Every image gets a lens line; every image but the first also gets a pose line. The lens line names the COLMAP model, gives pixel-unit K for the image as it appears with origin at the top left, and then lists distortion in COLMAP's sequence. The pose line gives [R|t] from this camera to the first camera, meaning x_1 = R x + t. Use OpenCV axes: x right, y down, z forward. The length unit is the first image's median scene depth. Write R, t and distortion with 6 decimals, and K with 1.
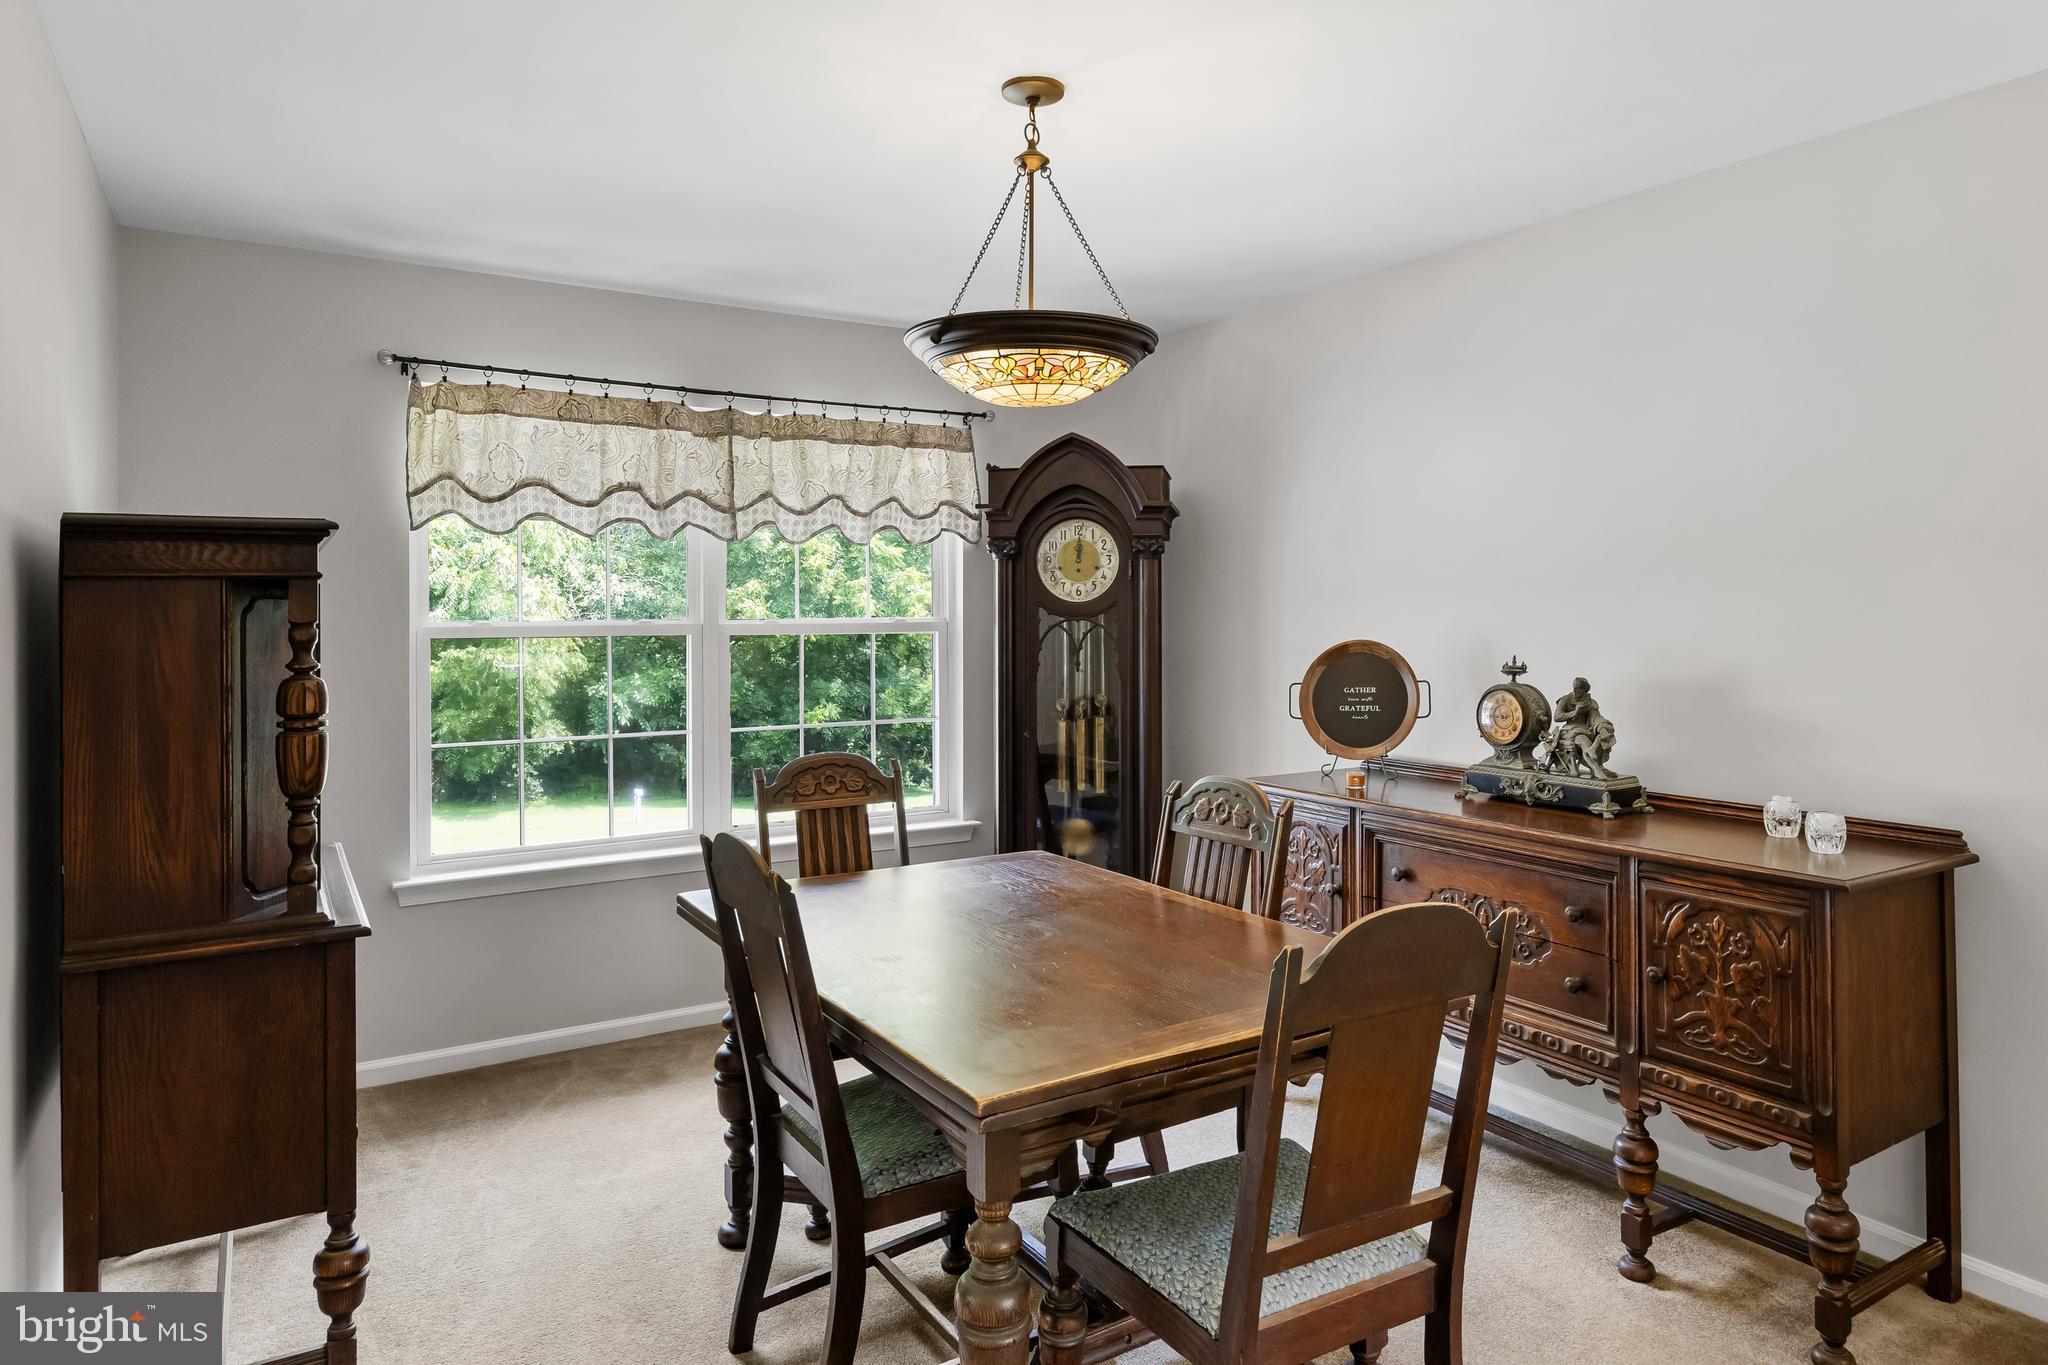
lens RADIAL K [[1237.2, 0, 1025.5], [0, 1237.2, 607.7], [0, 0, 1]] dist [0.001108, 0.000534]
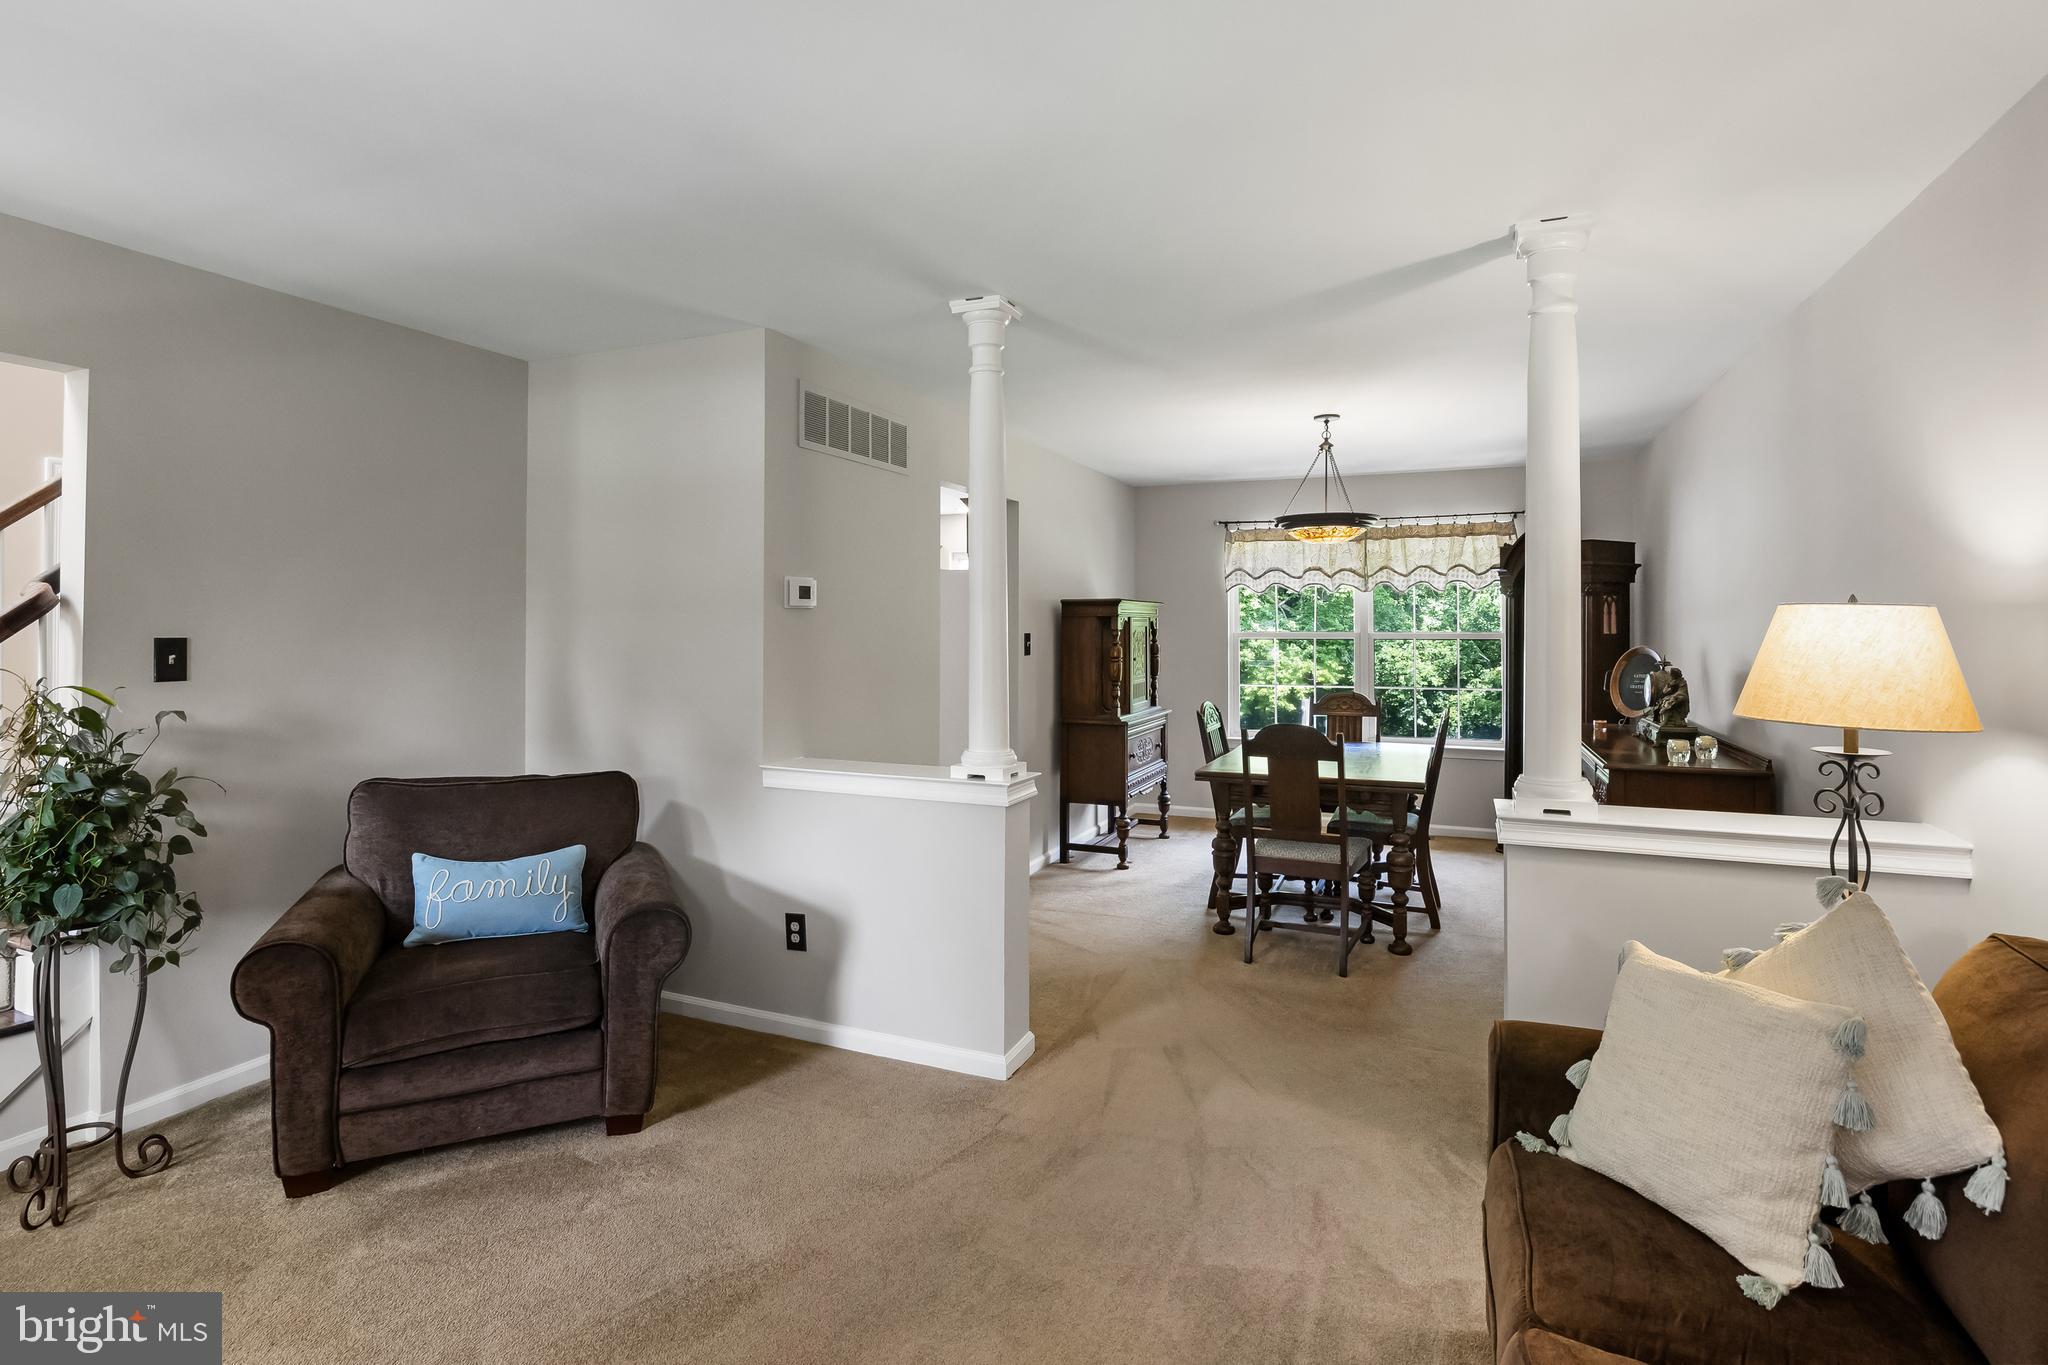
lens RADIAL K [[983.0, 0, 1023.8], [0, 983.0, 622.9], [0, 0, 1]] dist [-0.016111, 0.000107]
pose [[0.563686, 0.002245, -0.825986, 0.774165], [-0.000973, 0.999997, 0.002054, -0.005787], [0.825989, -0.000354, 0.563687, -0.367589]]
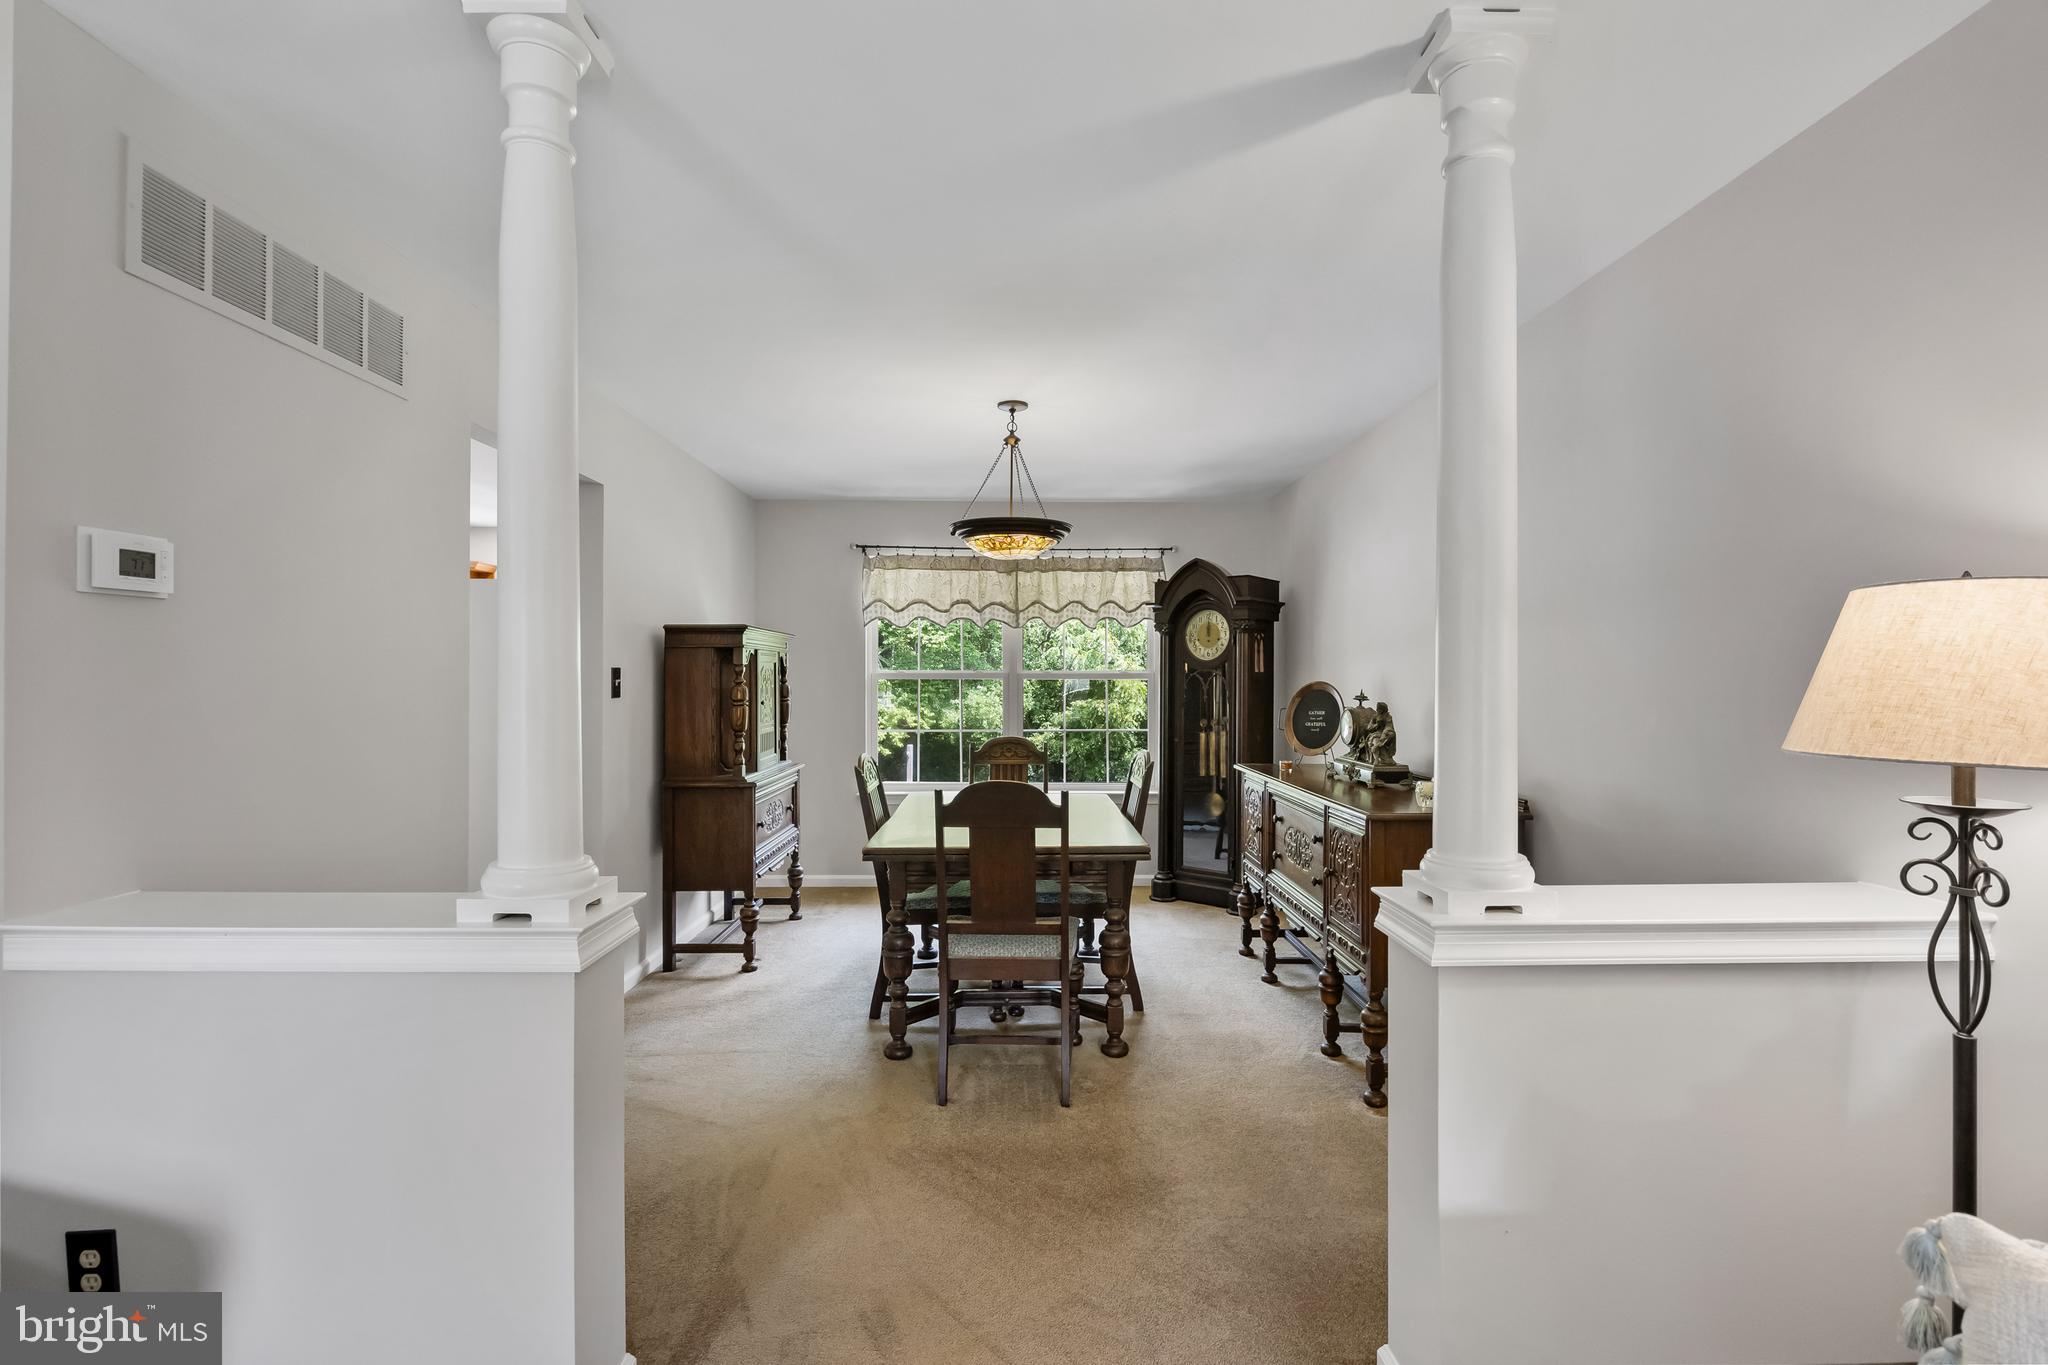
lens RADIAL K [[913.5, 0, 1022.7], [0, 913.5, 678.5], [0, 0, 1]] dist [-0.014791, 0.000140]
pose [[0.854747, 0.004922, -0.519022, 0.485406], [-0.003791, 0.999988, 0.003240, 0.017709], [0.519032, -0.000802, 0.854755, -0.172347]]
